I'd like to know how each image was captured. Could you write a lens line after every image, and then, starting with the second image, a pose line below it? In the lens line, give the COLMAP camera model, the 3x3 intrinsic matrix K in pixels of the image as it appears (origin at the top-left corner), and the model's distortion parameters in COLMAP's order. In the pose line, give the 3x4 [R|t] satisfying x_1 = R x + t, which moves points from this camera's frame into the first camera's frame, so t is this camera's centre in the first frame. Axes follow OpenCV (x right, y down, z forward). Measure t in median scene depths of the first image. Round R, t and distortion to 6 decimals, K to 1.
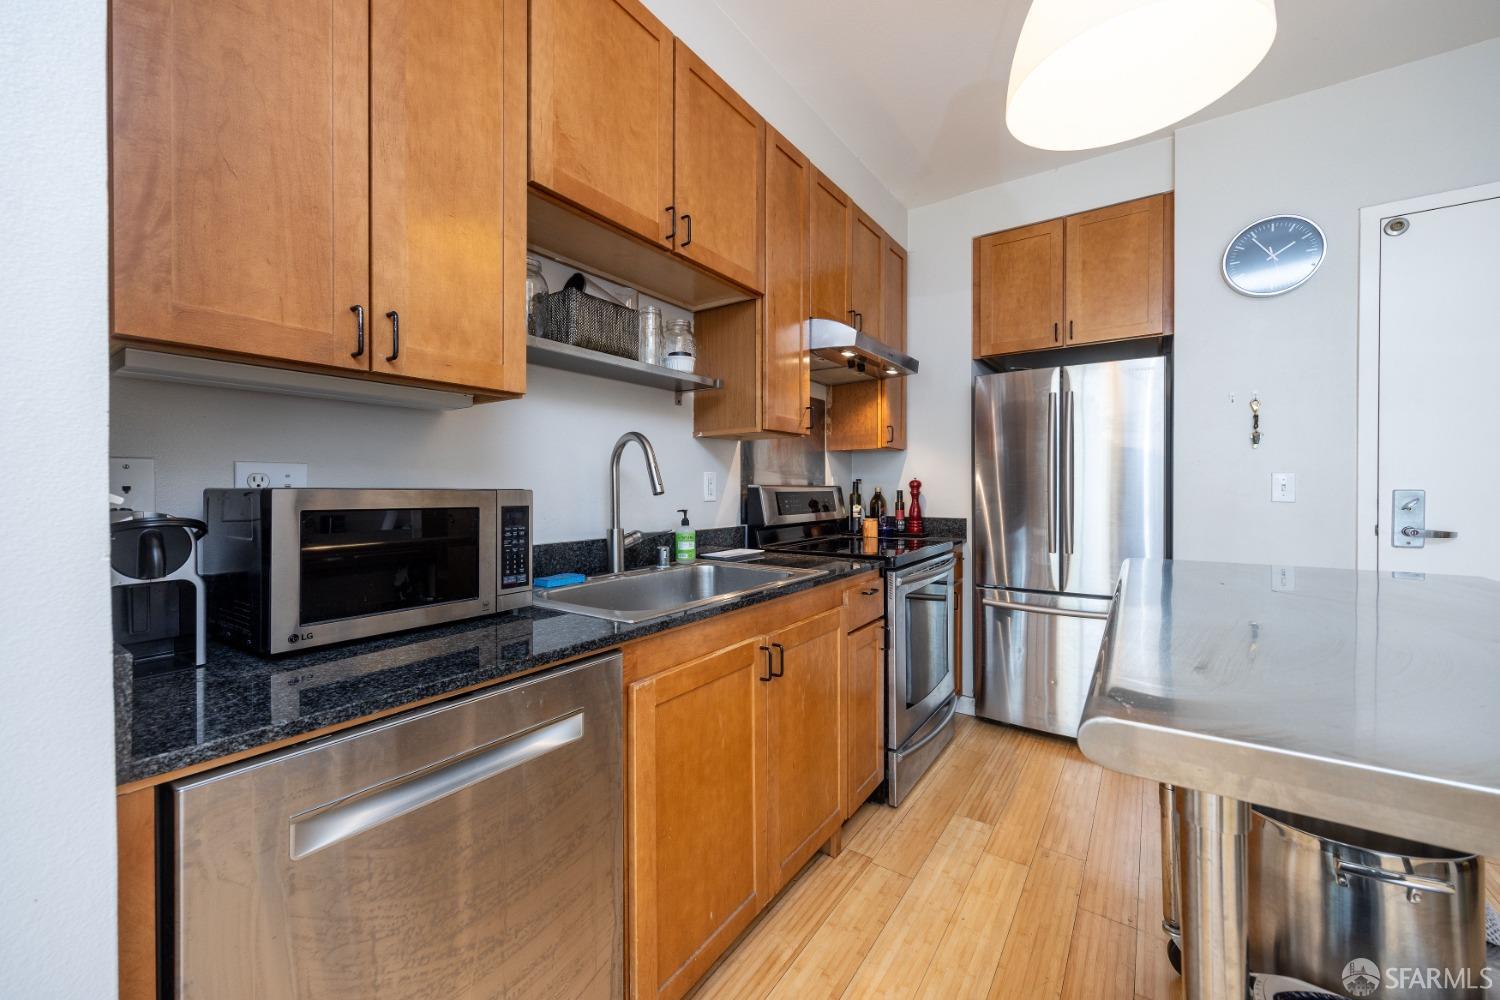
lens RADIAL K [[584.1, 0, 749.0], [0, 584.1, 492.4], [0, 0, 1]] dist [0.002629, 0.000267]
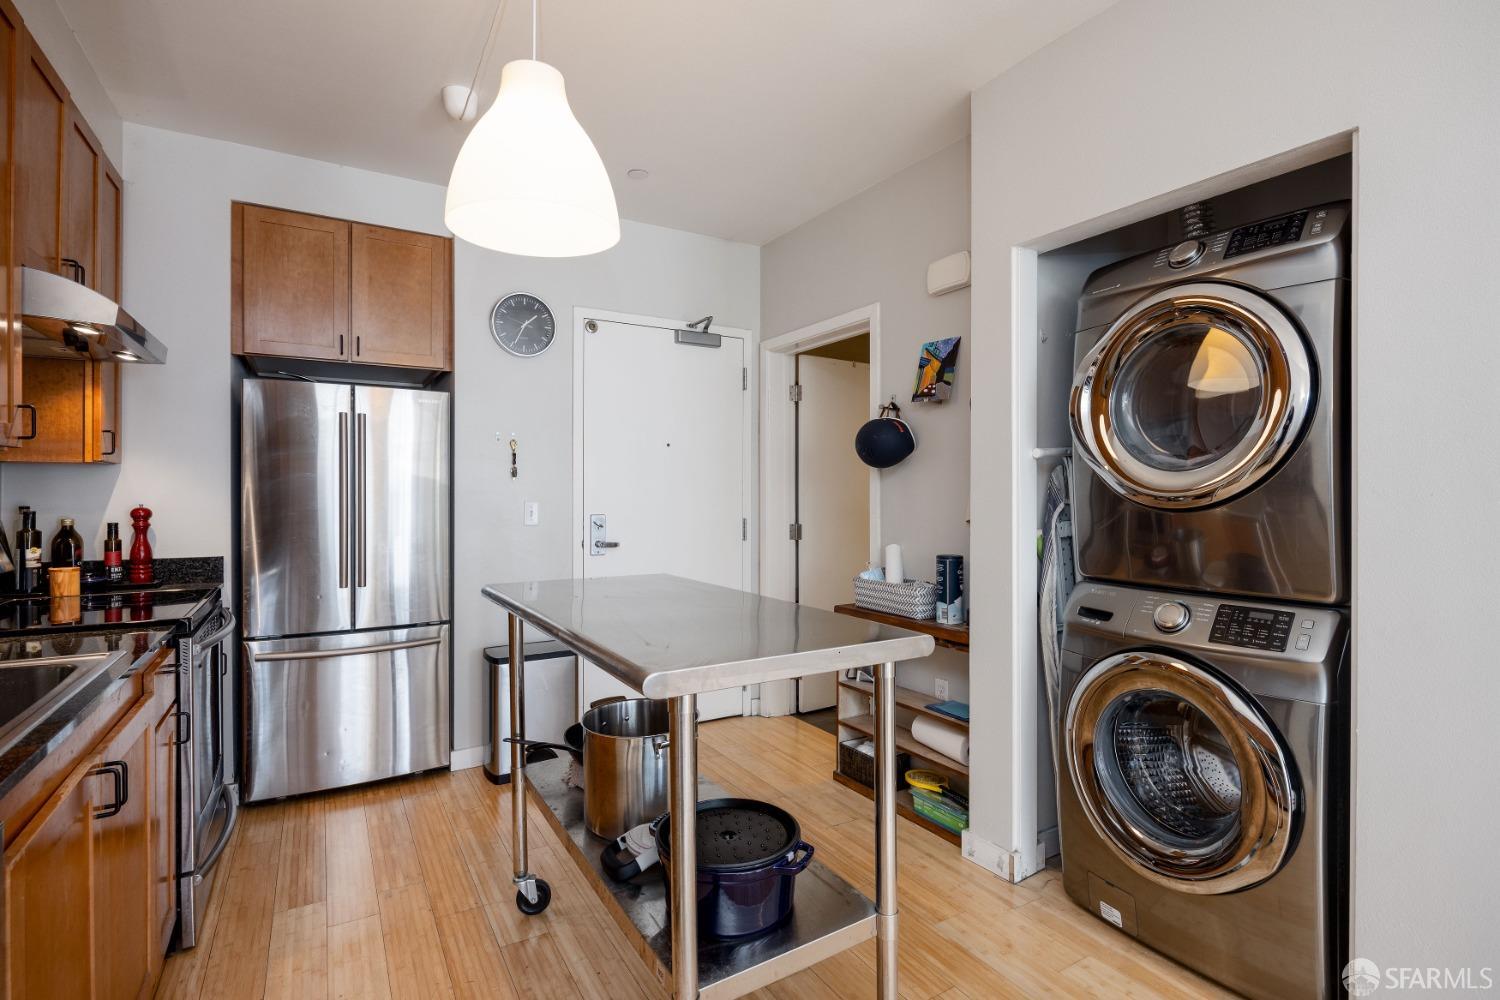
lens RADIAL K [[720.7, 0, 750.0], [0, 720.7, 500.0], [0, 0, 1]] dist [0.001210, 0.000172]
pose [[0.411744, -0.002955, 0.911295, -0.268539], [0.007006, 0.999975, 0.000077, -0.032054], [-0.911273, 0.006353, 0.411755, -0.043445]]
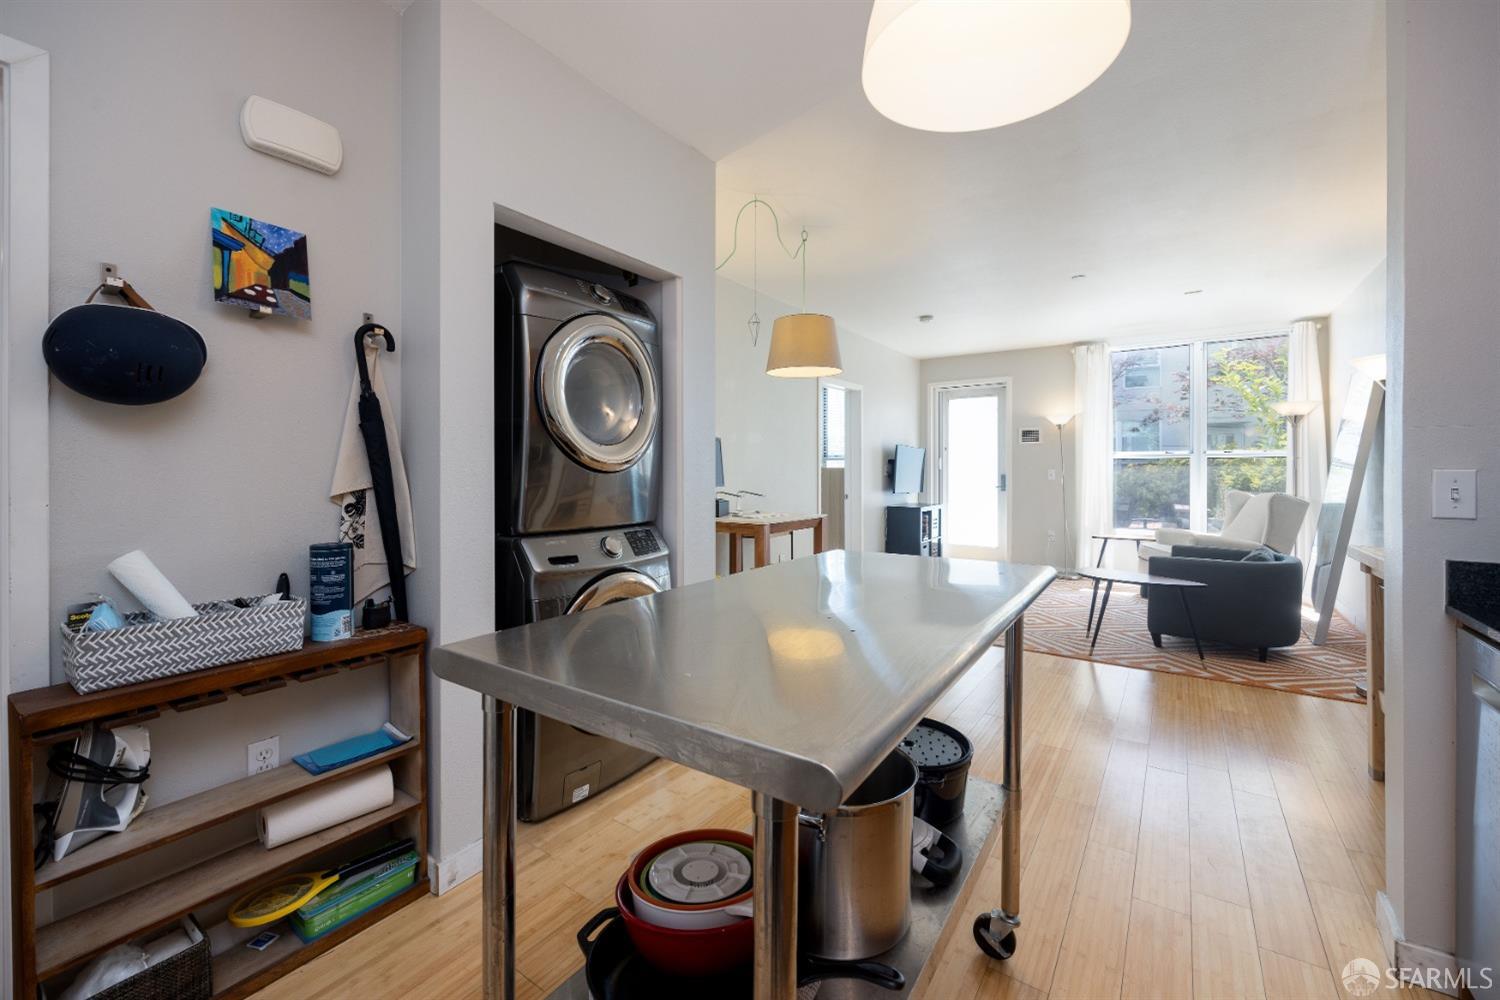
lens RADIAL K [[608.6, 0, 750.0], [0, 608.6, 472.2], [0, 0, 1]] dist [0.000801, 0.000102]
pose [[-0.999991, 0.004183, -0.000945, 0.421206], [0.004172, 0.999922, 0.011763, -0.029168], [0.000995, 0.011759, -0.999930, 0.817351]]
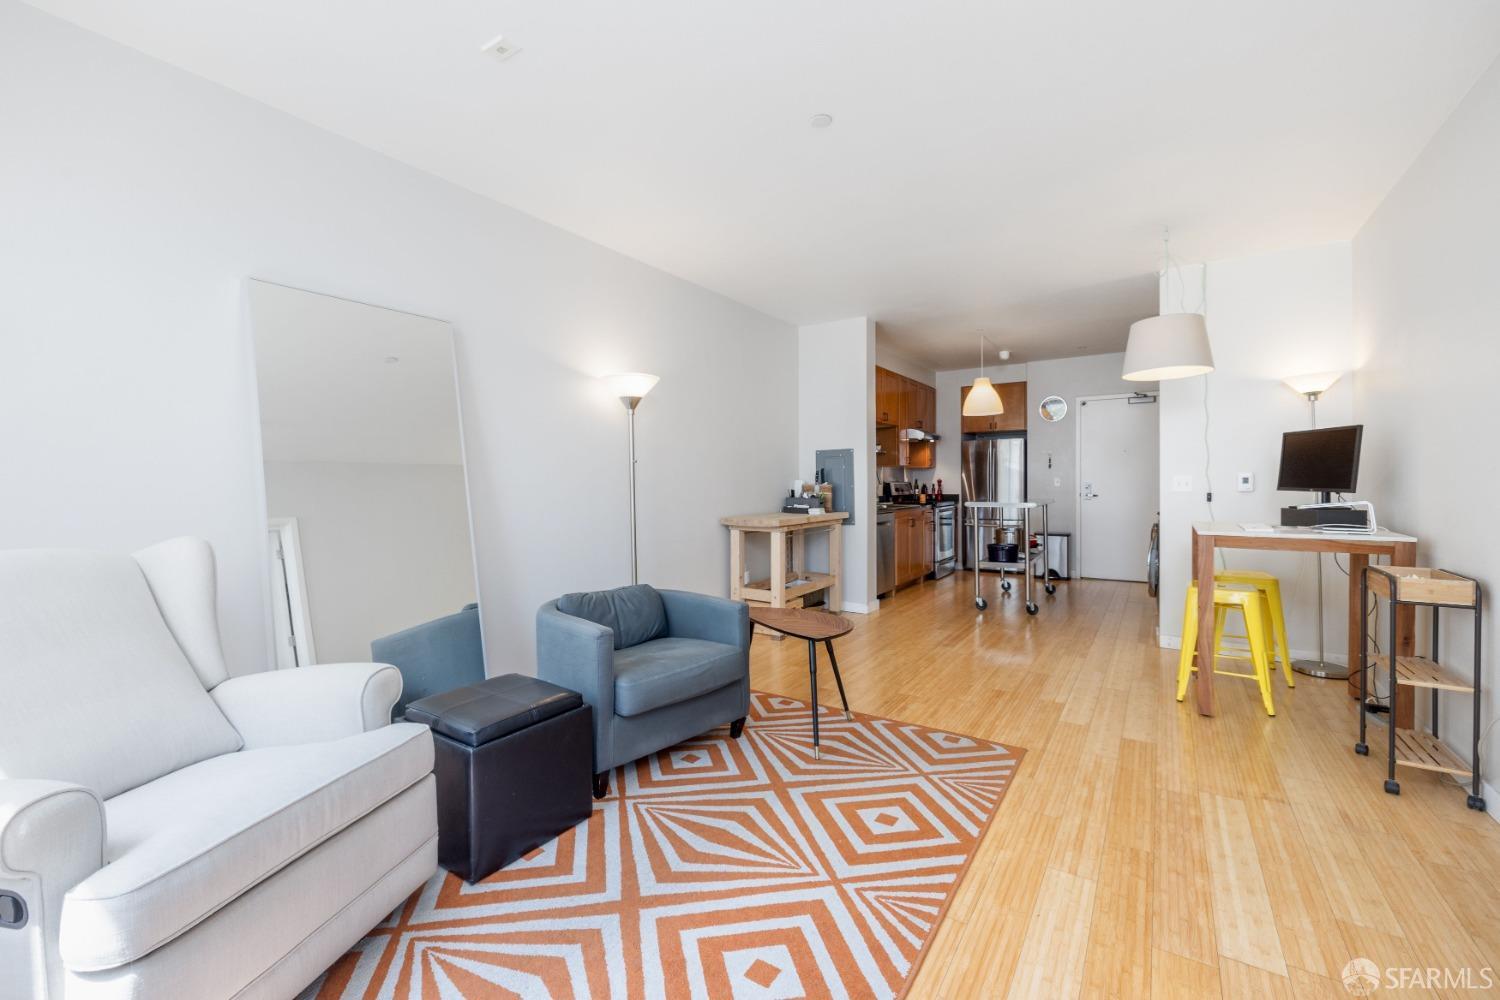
lens RADIAL K [[609.3, 0, 751.5], [0, 609.3, 491.0], [0, 0, 1]] dist [-0.007048, -0.000029]
pose [[0.999913, -0.004843, 0.012262, -0.742531], [0.004786, 0.999978, 0.004622, 0.016896], [-0.012285, -0.004563, 0.999914, -2.153574]]
